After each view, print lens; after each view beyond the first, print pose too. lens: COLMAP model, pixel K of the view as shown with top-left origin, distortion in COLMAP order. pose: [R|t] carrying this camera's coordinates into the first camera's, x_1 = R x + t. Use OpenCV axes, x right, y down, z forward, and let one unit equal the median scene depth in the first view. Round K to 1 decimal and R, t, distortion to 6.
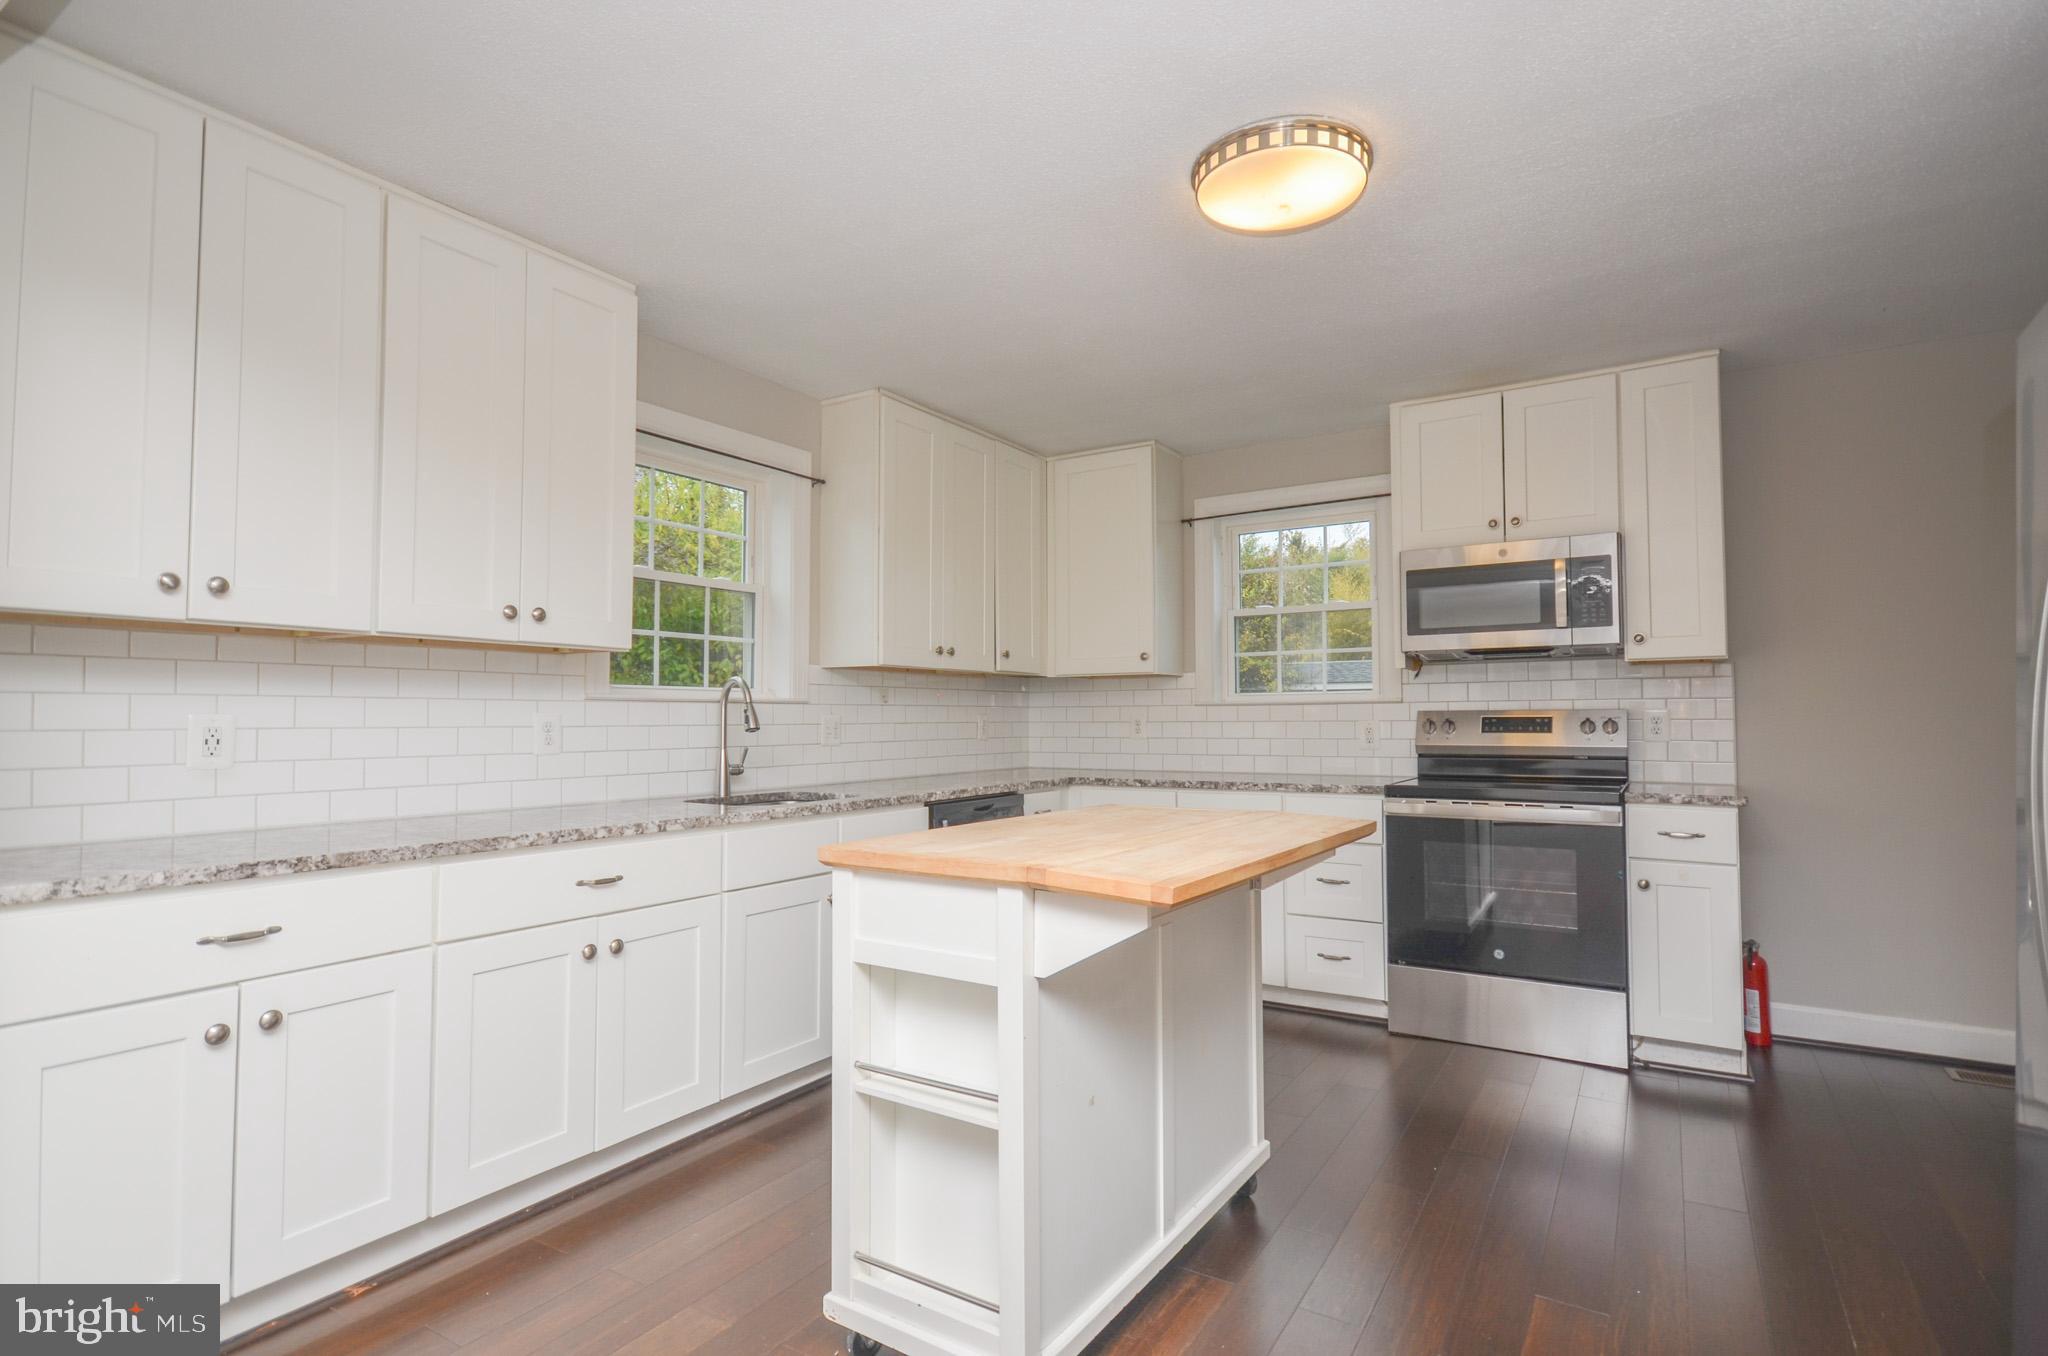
lens RADIAL K [[998.2, 0, 1024.0], [0, 998.2, 678.0], [0, 0, 1]] dist [0.003325, -0.001735]
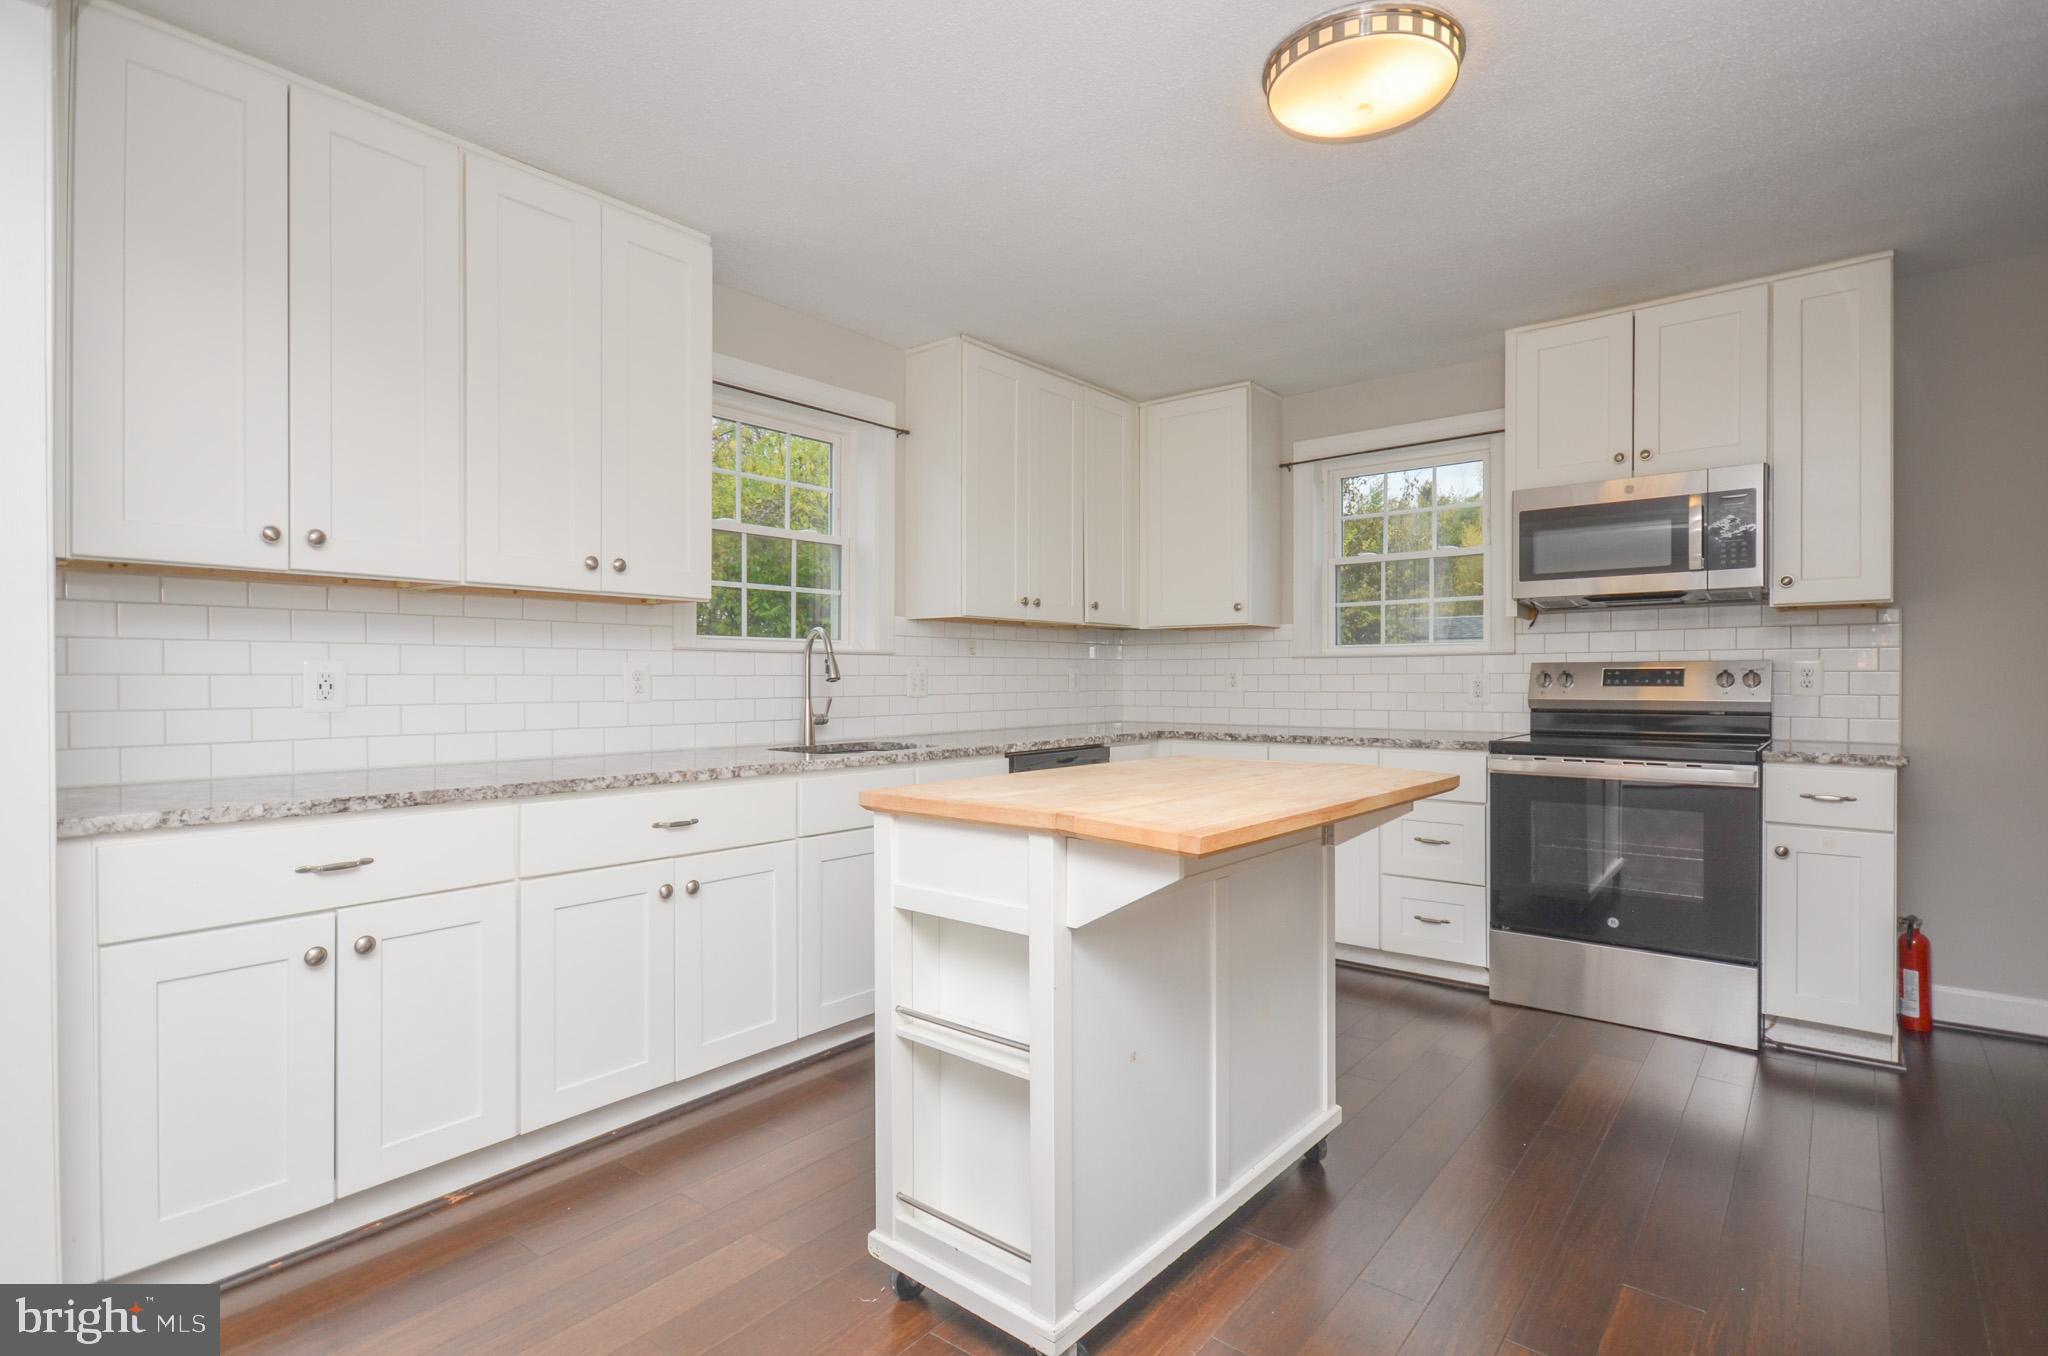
lens RADIAL K [[996.7, 0, 1024.0], [0, 996.7, 678.0], [0, 0, 1]] dist [0.002178, 0.000595]
pose [[0.993073, 0.002562, -0.117472, 0.040973], [0.002410, 0.999108, 0.042168, 0.008599], [0.117476, -0.042159, 0.992180, 0.023177]]
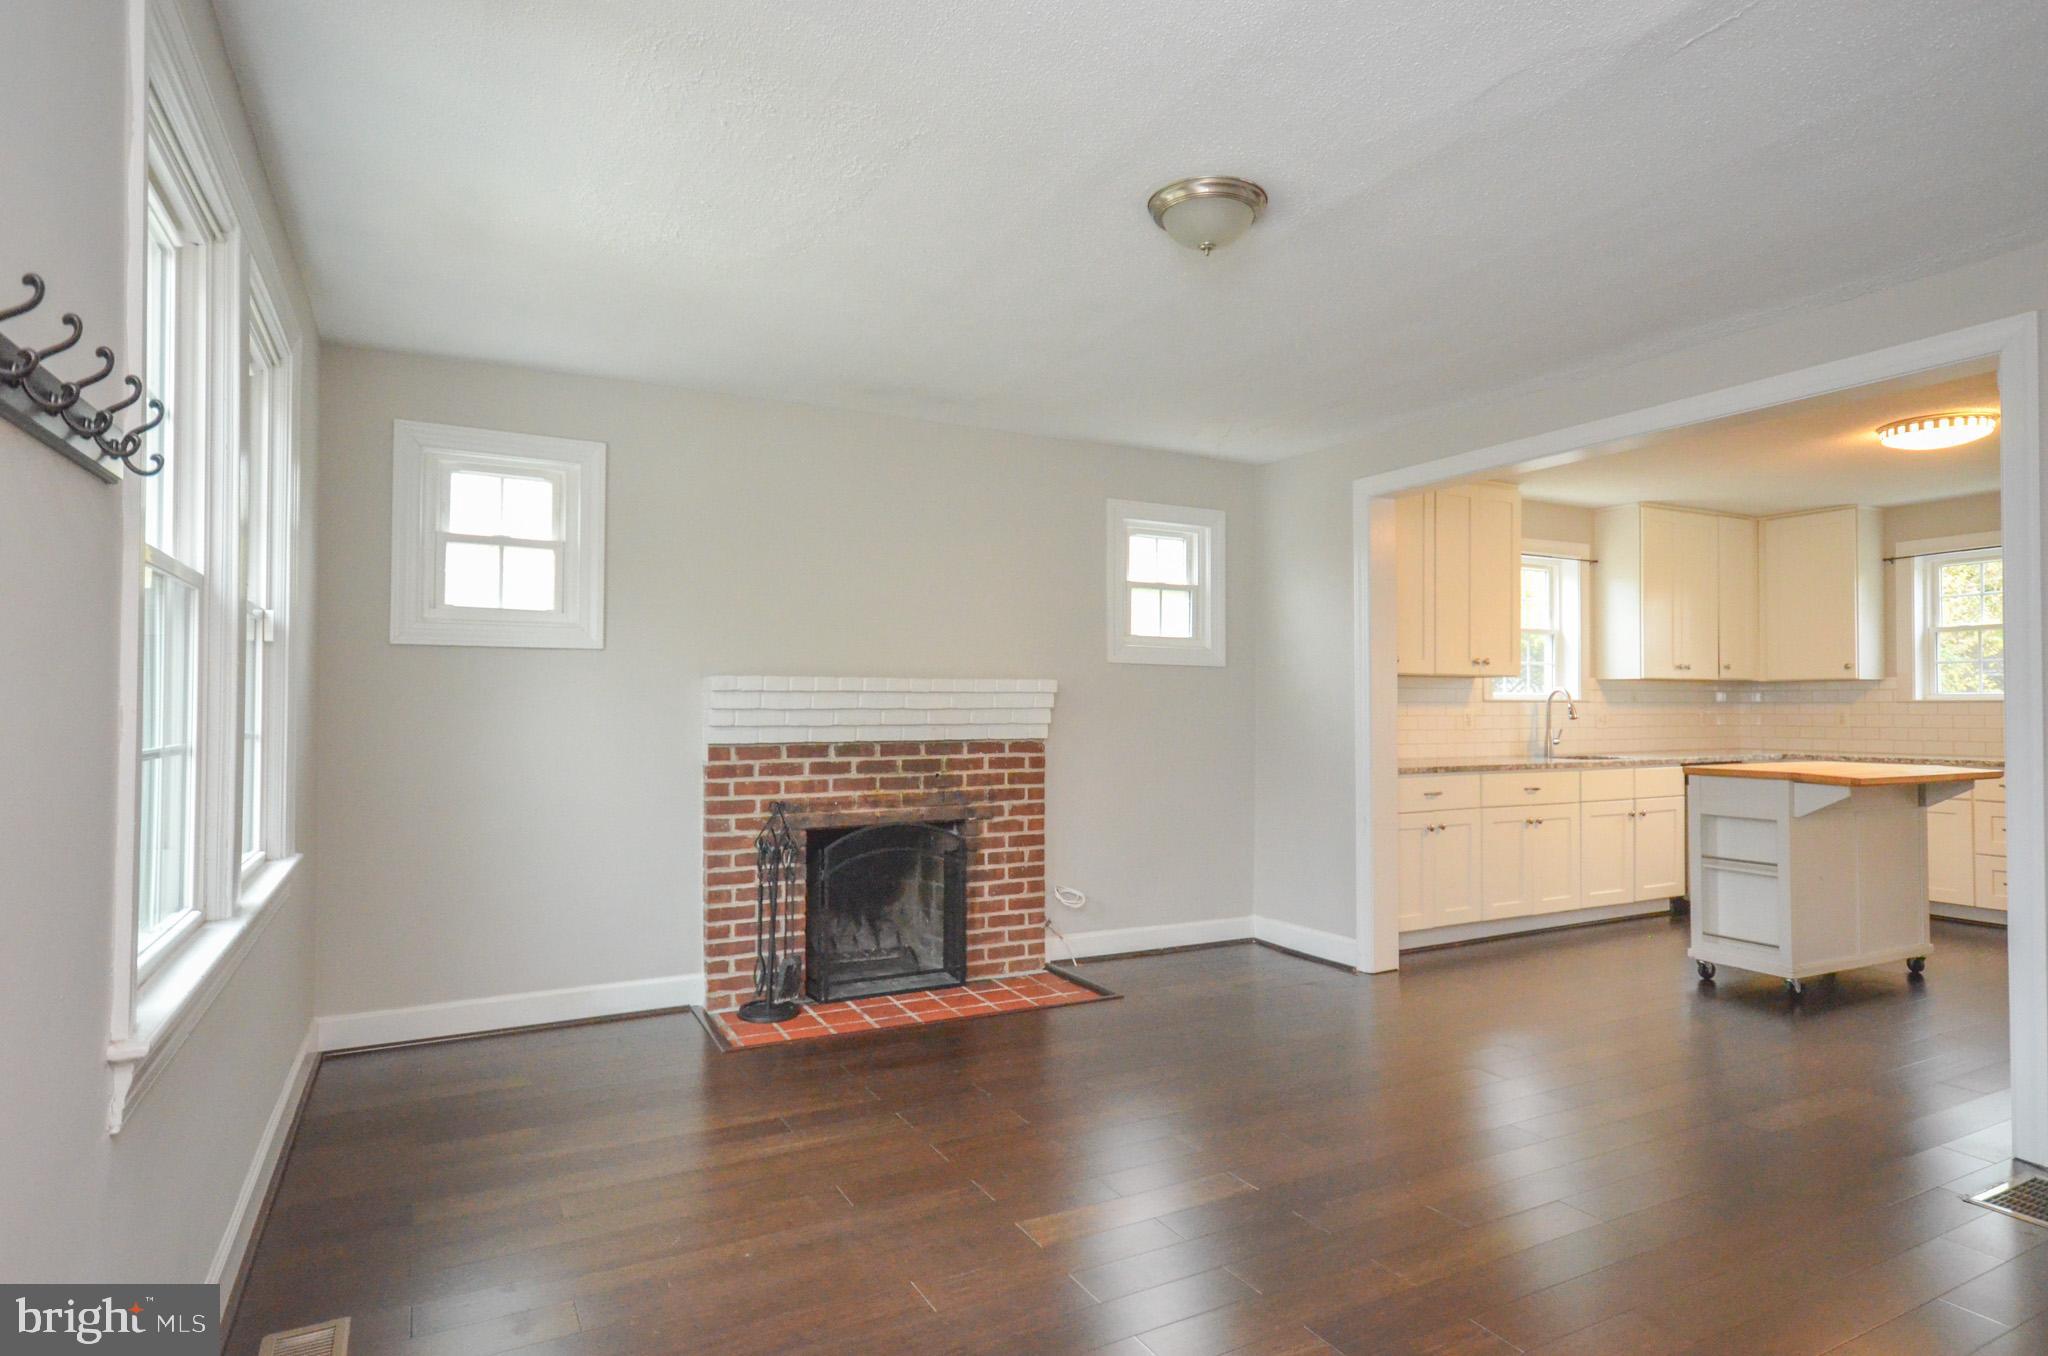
lens RADIAL K [[1136.2, 0, 1033.7], [0, 1136.2, 689.8], [0, 0, 1]] dist [0.005486, 0.000427]
pose [[0.875519, -0.006977, -0.483133, -0.145467], [0.018807, 0.999630, 0.019646, -0.060586], [0.482817, -0.026287, 0.875327, -1.285235]]
